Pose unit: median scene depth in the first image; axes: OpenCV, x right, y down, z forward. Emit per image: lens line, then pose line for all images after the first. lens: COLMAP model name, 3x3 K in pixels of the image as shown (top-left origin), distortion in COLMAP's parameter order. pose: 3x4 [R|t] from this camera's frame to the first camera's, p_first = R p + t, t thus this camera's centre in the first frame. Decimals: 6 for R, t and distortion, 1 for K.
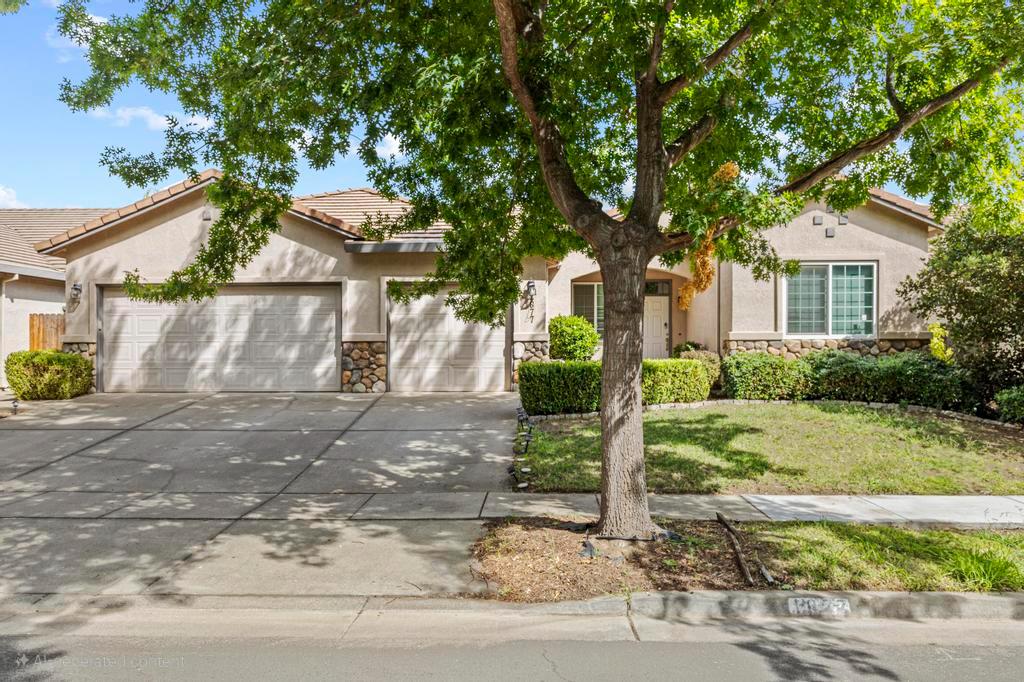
lens RADIAL K [[750.6, 0, 512.7], [0, 750.6, 335.6], [0, 0, 1]] dist [-0.004165, 0.002267]
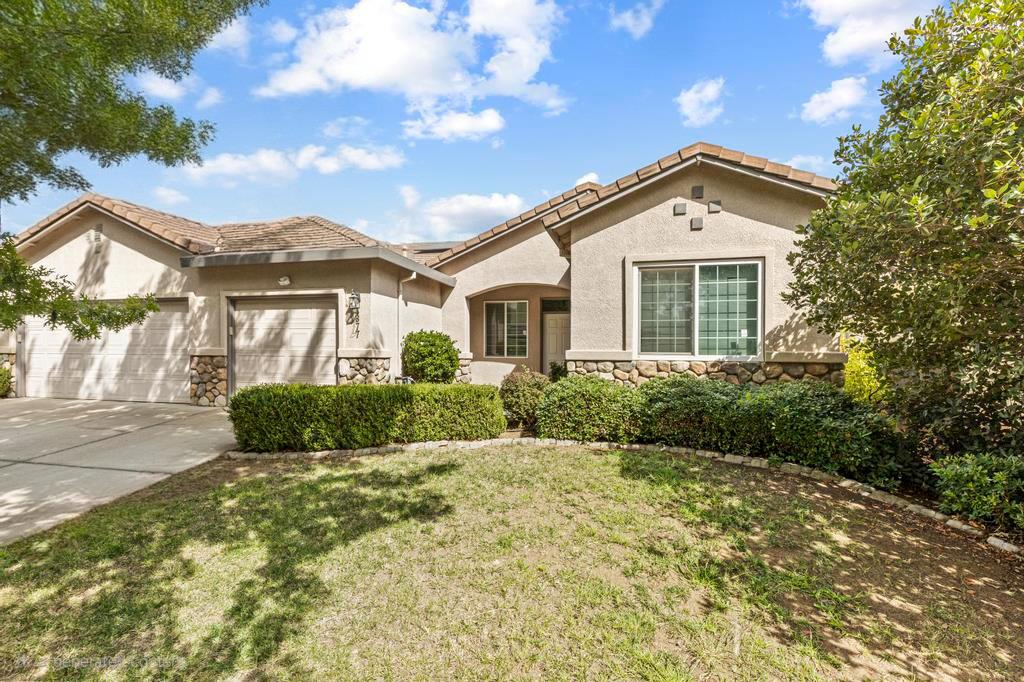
lens RADIAL K [[464.0, 0, 510.4], [0, 464.0, 346.7], [0, 0, 1]] dist [0.004959, -0.000163]
pose [[0.971119, 0.008924, -0.238428, 0.351137], [-0.010475, 0.999931, -0.005237, -0.005589], [0.238365, 0.007583, 0.971146, 0.486156]]
